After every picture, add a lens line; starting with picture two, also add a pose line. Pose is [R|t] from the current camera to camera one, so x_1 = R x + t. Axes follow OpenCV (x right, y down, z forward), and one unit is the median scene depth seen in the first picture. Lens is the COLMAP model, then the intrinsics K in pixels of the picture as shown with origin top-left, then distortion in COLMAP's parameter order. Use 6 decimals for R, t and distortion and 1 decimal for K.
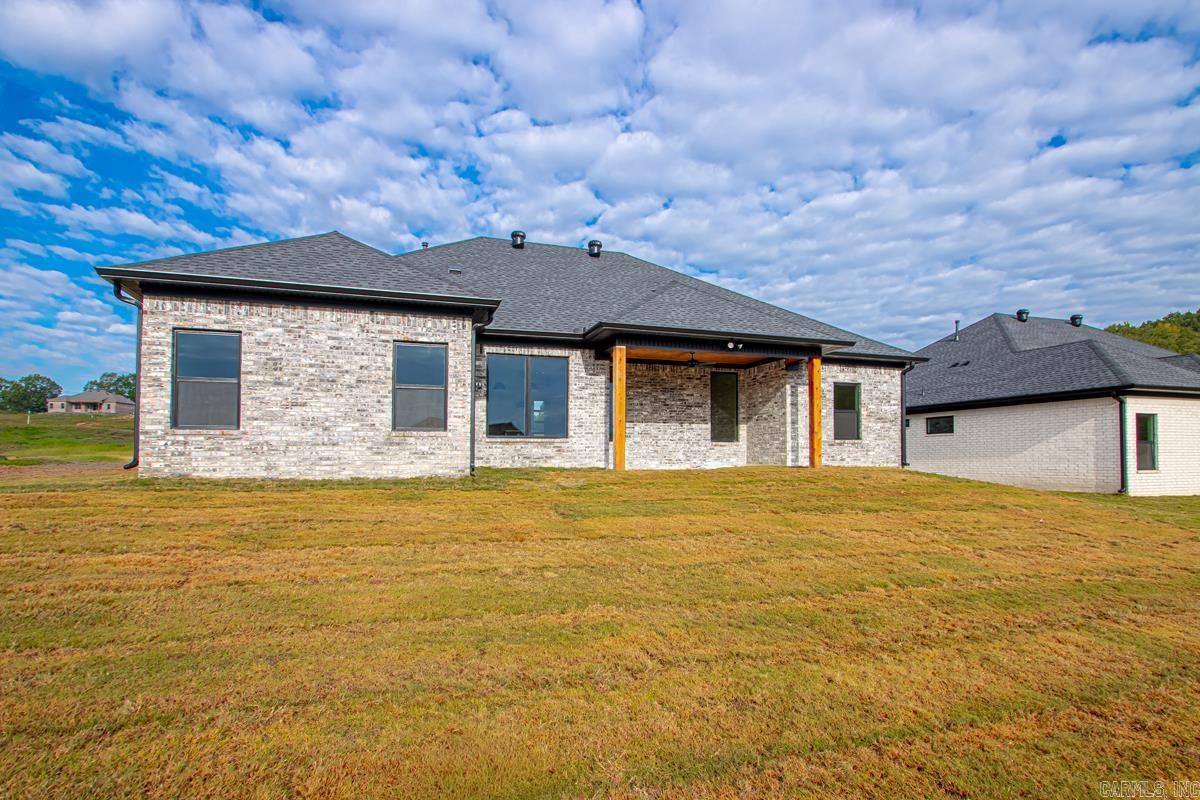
lens RADIAL K [[602.1, 0, 602.0], [0, 602.1, 448.4], [0, 0, 1]] dist [-0.001253, -0.001796]
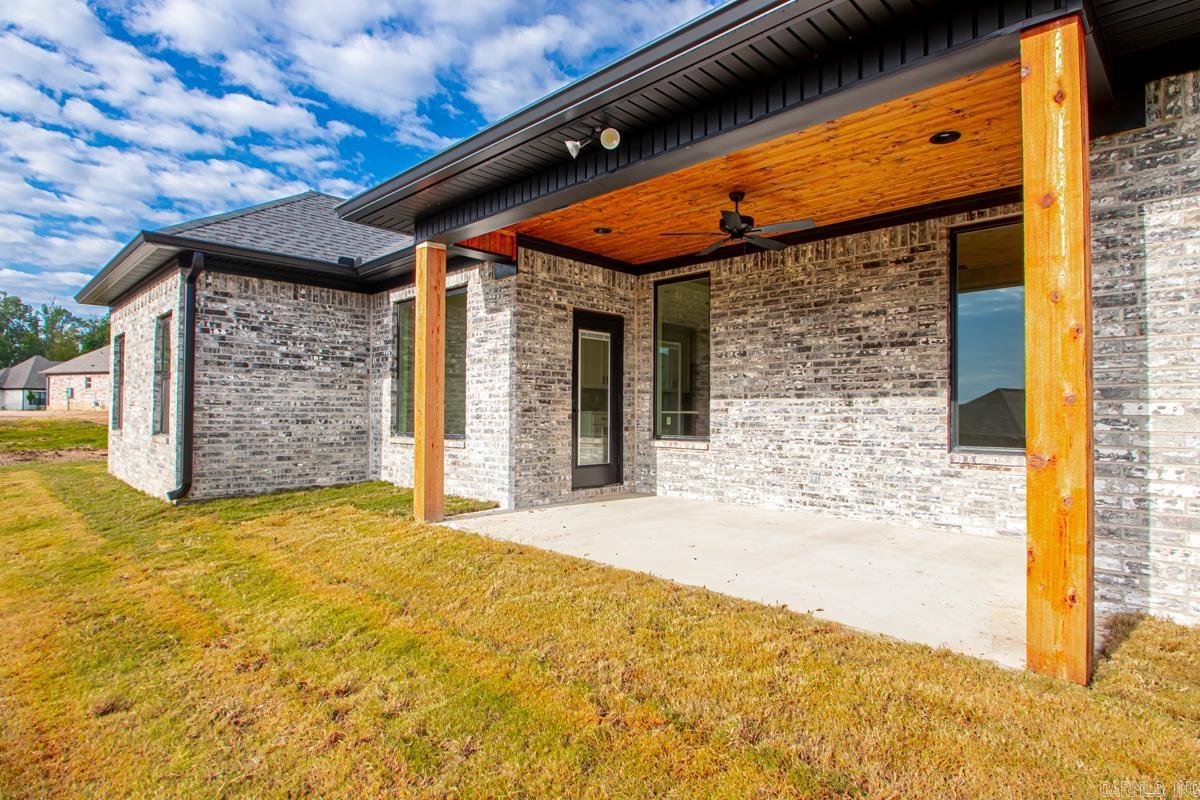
lens RADIAL K [[629.1, 0, 619.2], [0, 629.1, 403.5], [0, 0, 1]] dist [-0.004199, -0.011251]
pose [[0.466317, -0.008321, -0.884578, 0.481894], [0.008204, 0.999953, -0.005082, -0.044483], [0.884580, -0.004887, 0.466364, 0.856734]]
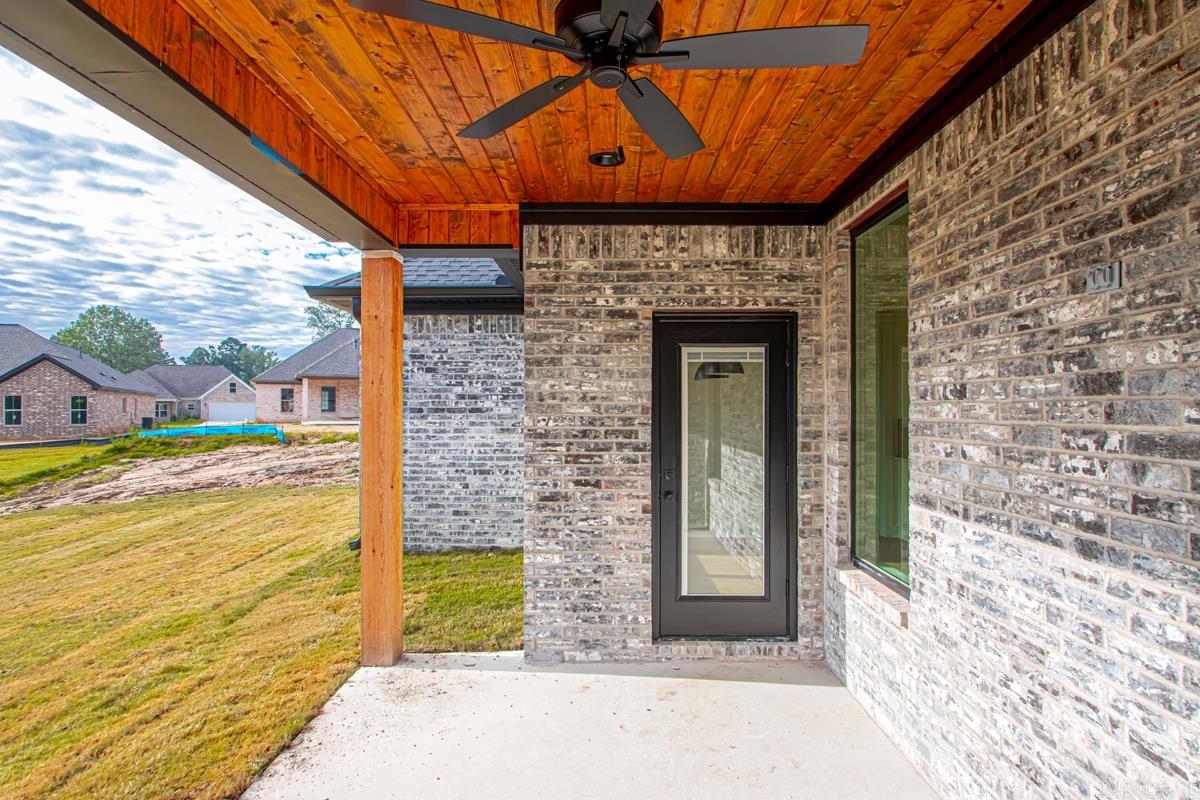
lens RADIAL K [[654.6, 0, 598.2], [0, 654.6, 406.5], [0, 0, 1]] dist [-0.000984, -0.013418]
pose [[-0.329527, -0.000175, -0.944146, 0.289396], [0.016664, 0.999843, -0.006001, -0.082884], [0.943999, -0.017711, -0.329472, 1.147580]]
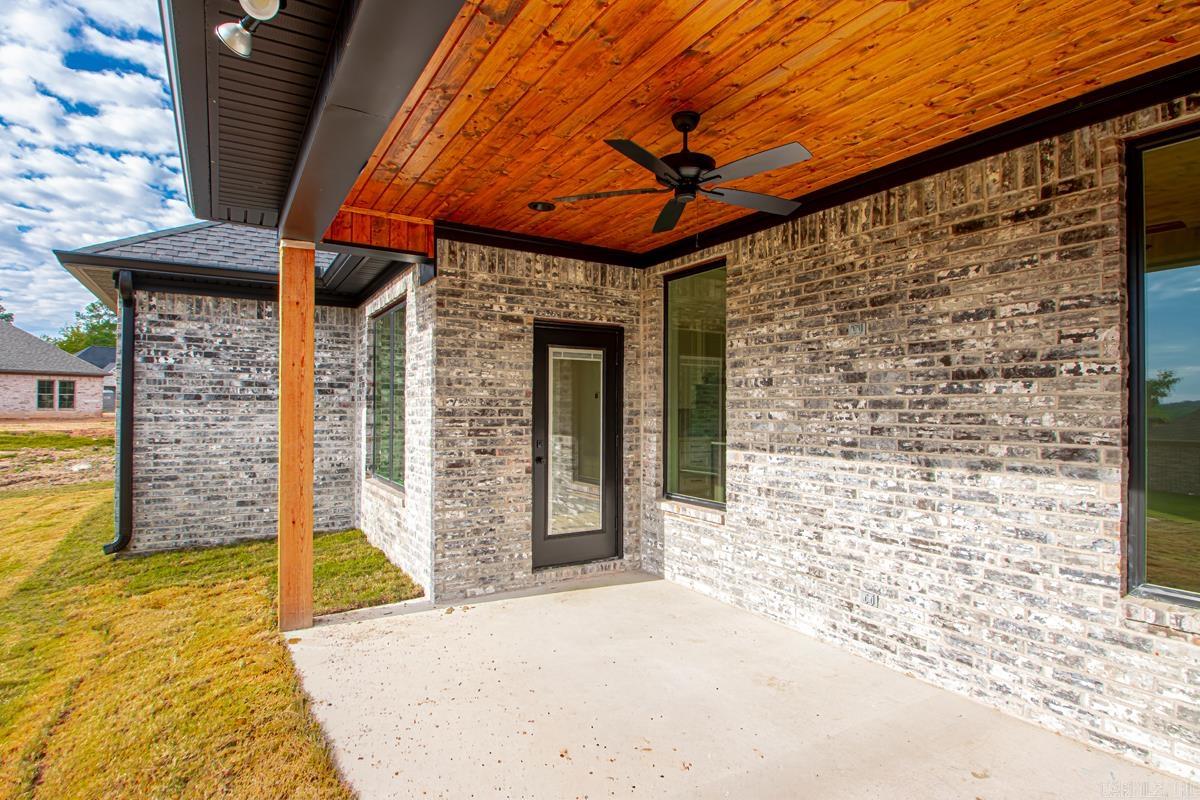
lens RADIAL K [[629.1, 0, 619.2], [0, 629.1, 403.5], [0, 0, 1]] dist [-0.004199, -0.011251]
pose [[0.233140, -0.003709, -0.972436, 0.378188], [0.011558, 0.999933, -0.001043, -0.075990], [0.972374, -0.010996, 0.233167, 1.032055]]
